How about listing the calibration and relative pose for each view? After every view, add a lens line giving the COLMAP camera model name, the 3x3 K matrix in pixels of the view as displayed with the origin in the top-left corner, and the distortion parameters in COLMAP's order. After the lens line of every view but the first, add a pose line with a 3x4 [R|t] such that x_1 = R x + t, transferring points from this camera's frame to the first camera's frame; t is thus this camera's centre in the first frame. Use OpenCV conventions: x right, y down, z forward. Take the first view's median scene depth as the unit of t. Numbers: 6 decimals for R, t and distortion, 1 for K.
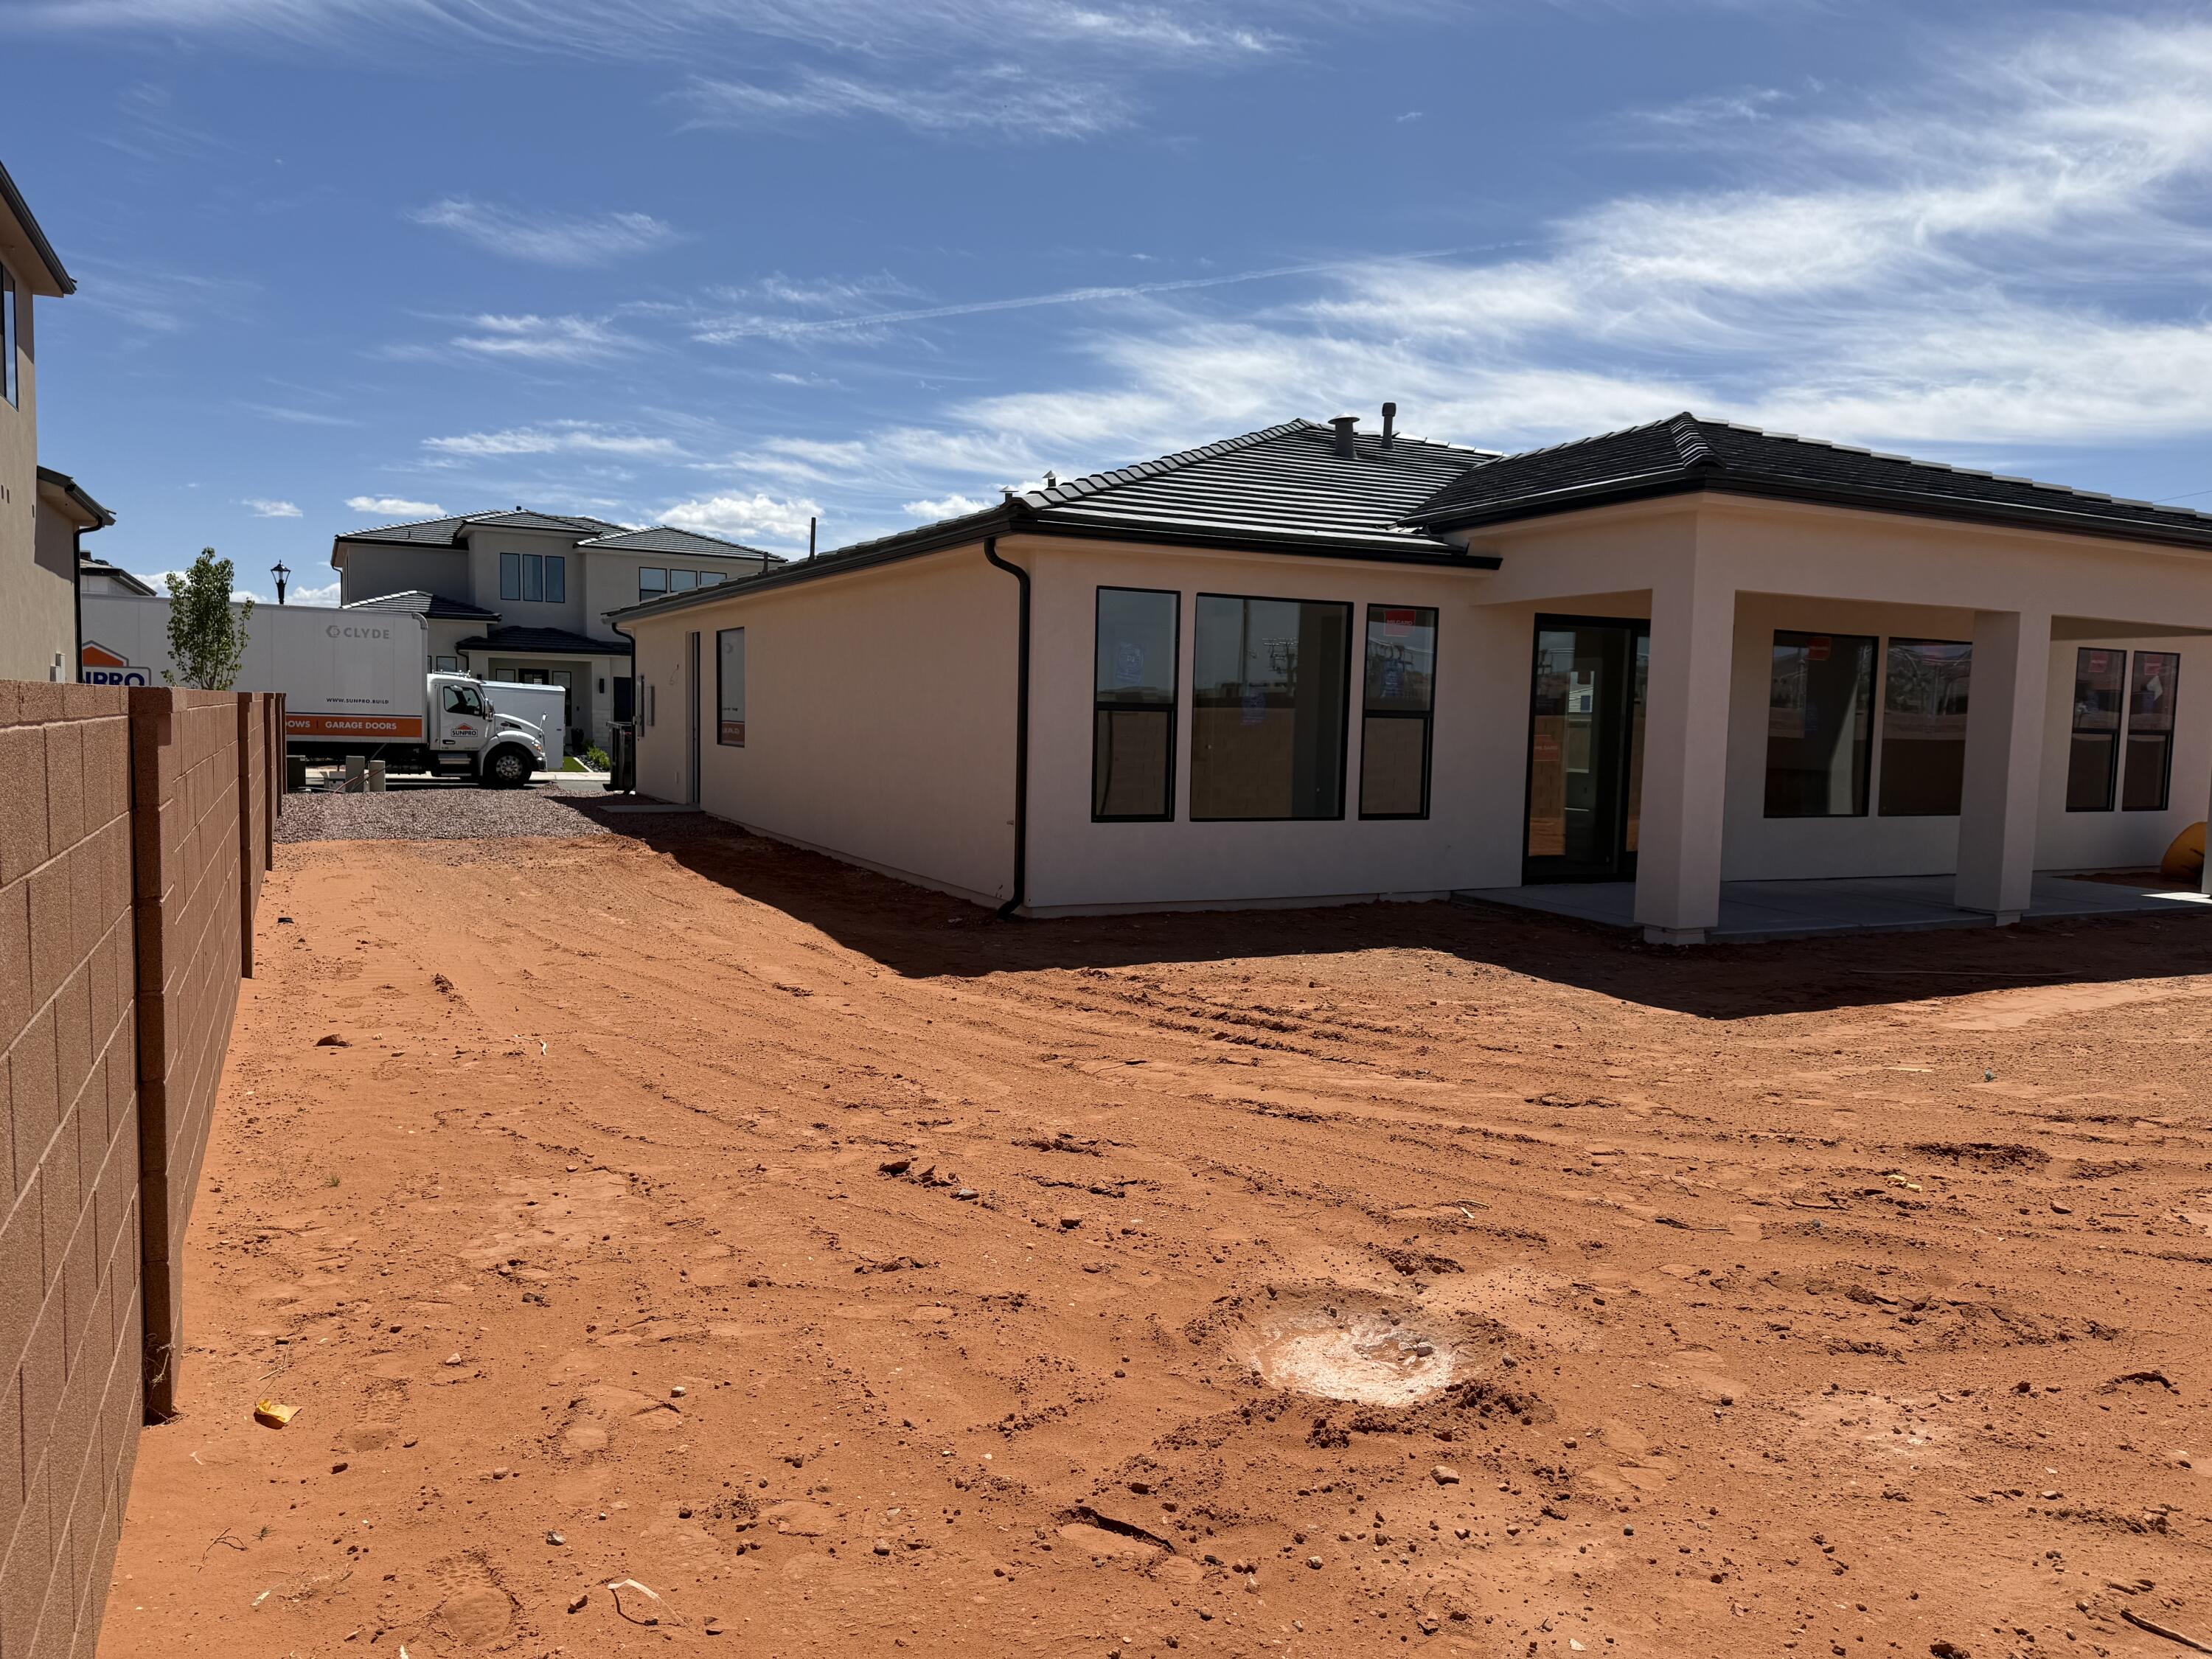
lens RADIAL K [[1635.8, 0, 1106.1], [0, 1635.8, 835.7], [0, 0, 1]] dist [0.074570, -0.001231]
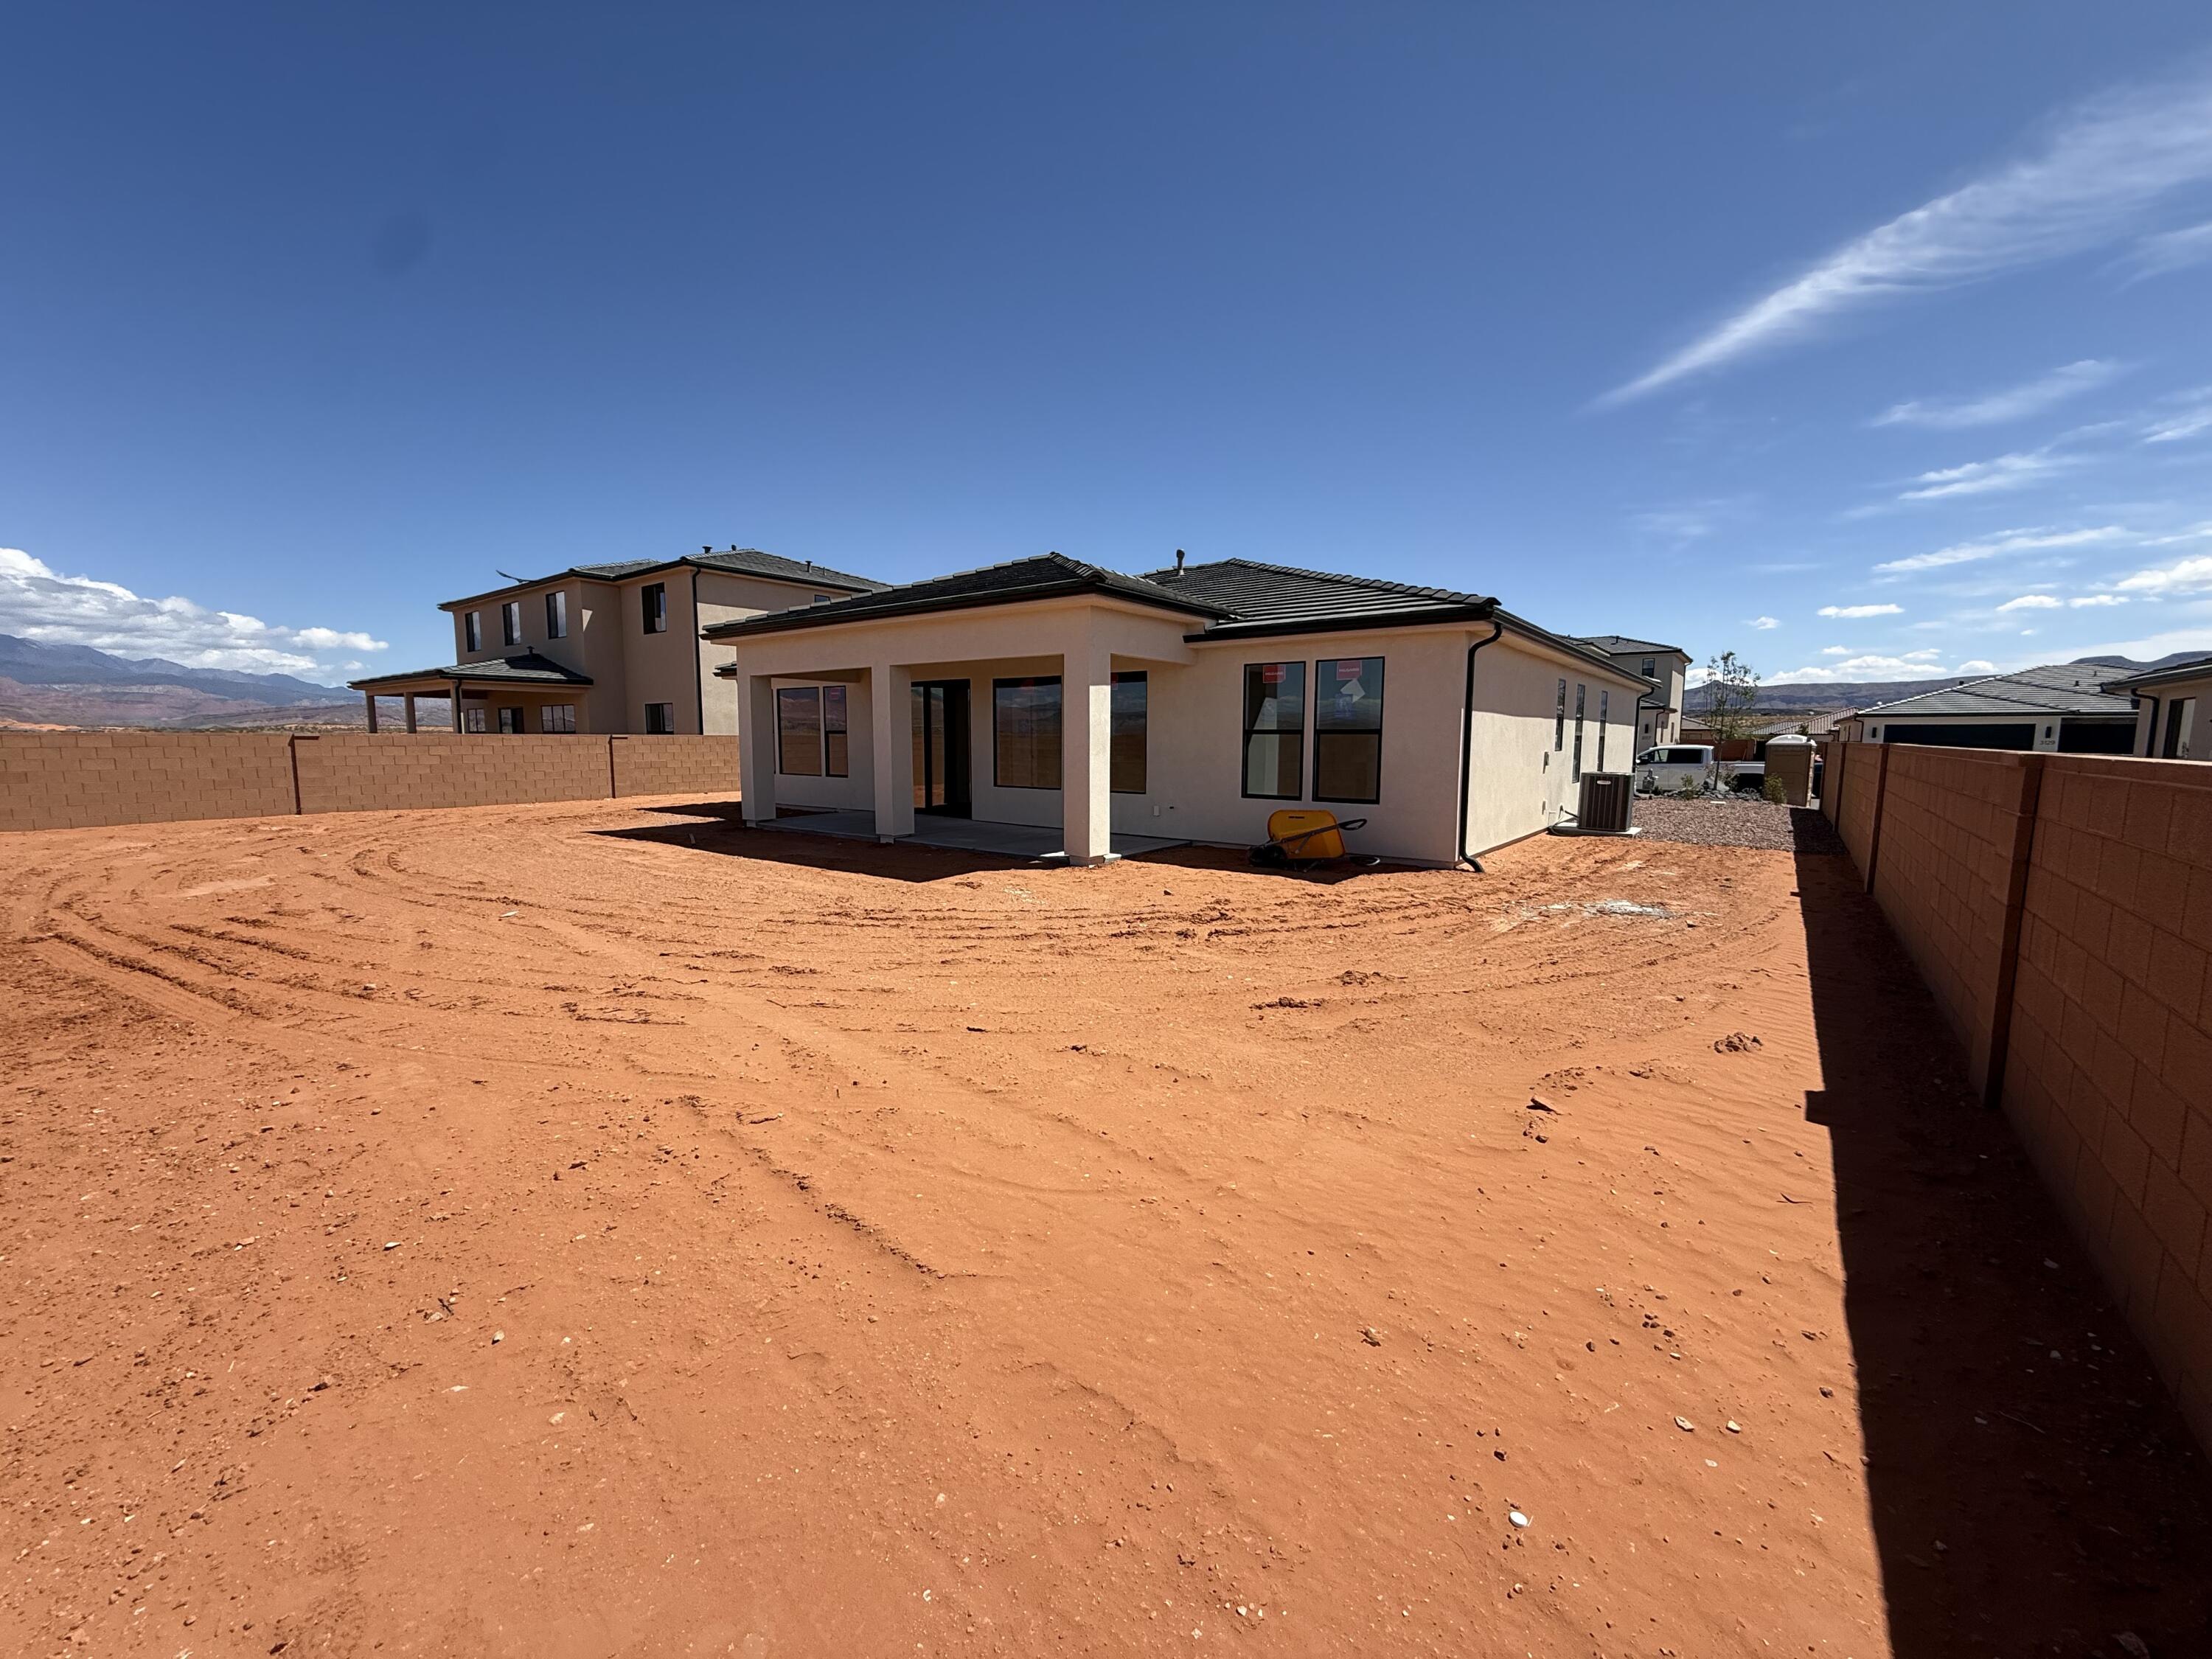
lens RADIAL K [[875.8, 0, 1098.5], [0, 875.8, 831.4], [0, 0, 1]] dist [-0.000189, -0.000110]
pose [[0.454182, 0.079191, -0.887382, 1.364744], [-0.058675, 0.996538, 0.058901, -0.025864], [0.888974, 0.025316, 0.457257, 0.720541]]
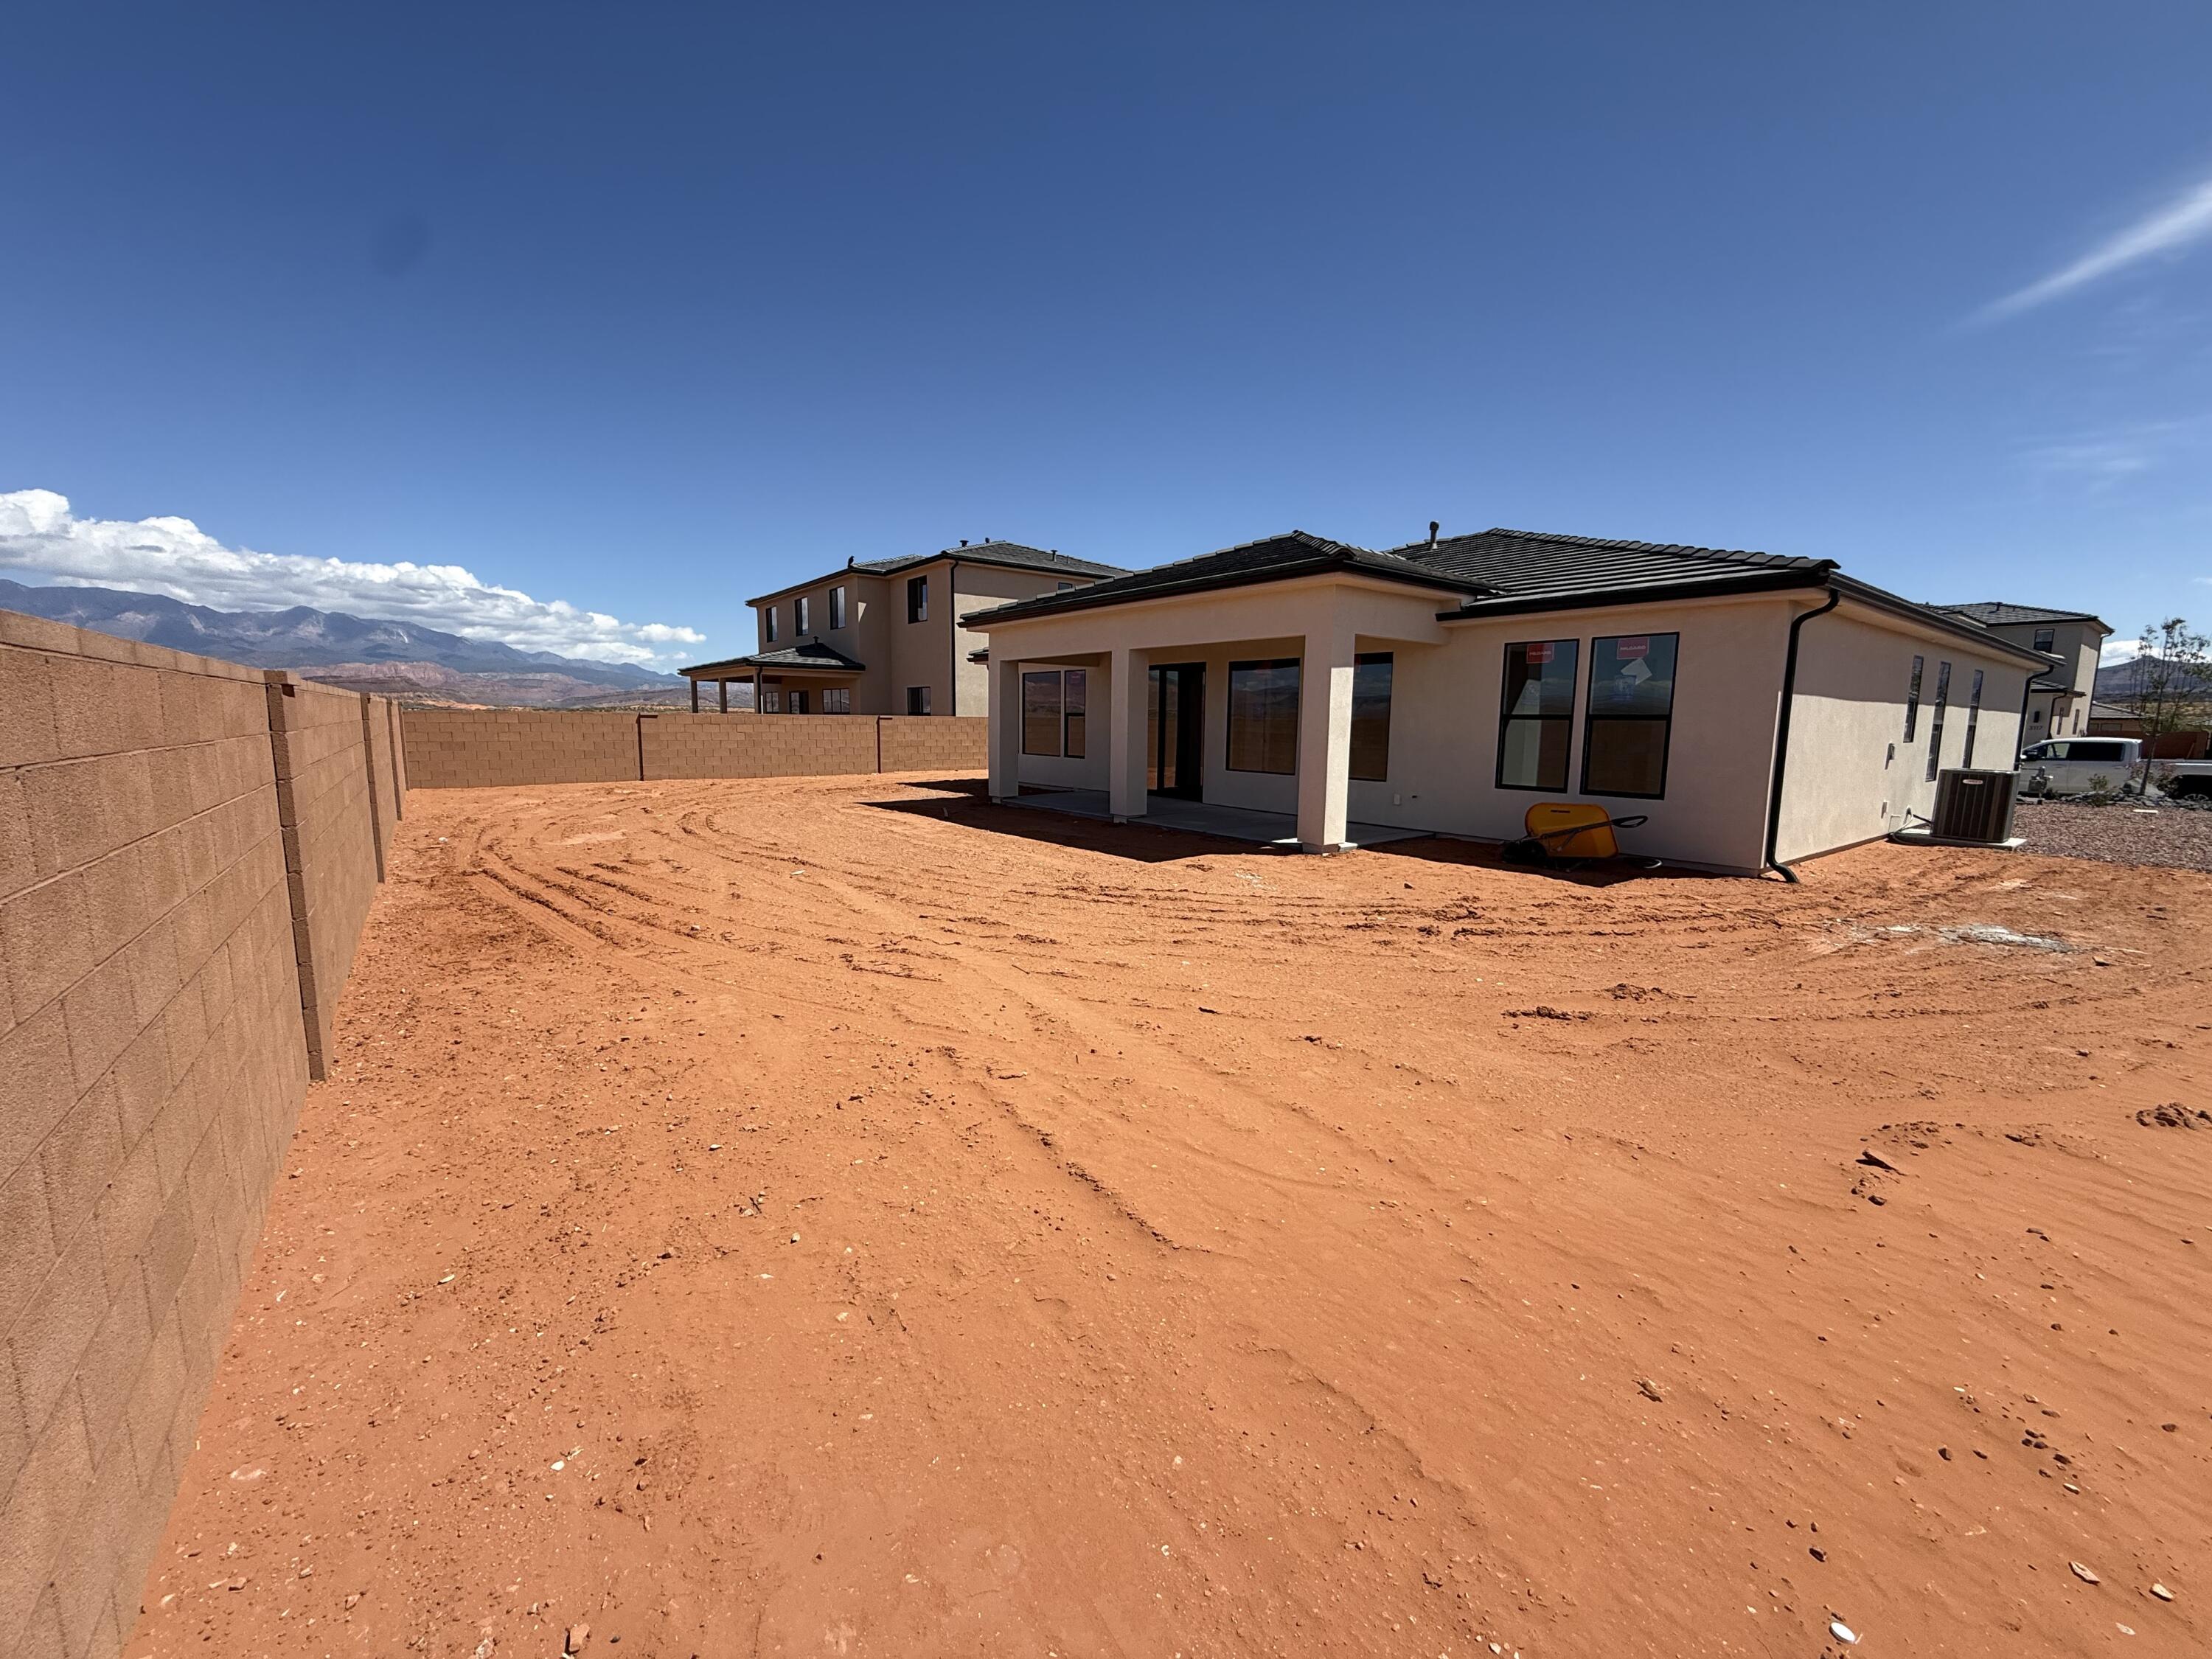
lens RADIAL K [[875.8, 0, 1098.5], [0, 875.8, 831.4], [0, 0, 1]] dist [-0.000189, -0.000110]
pose [[0.212095, 0.109045, -0.971146, 1.363113], [-0.077049, 0.992527, 0.094619, -0.025018], [0.974207, 0.054758, 0.218912, 0.715108]]
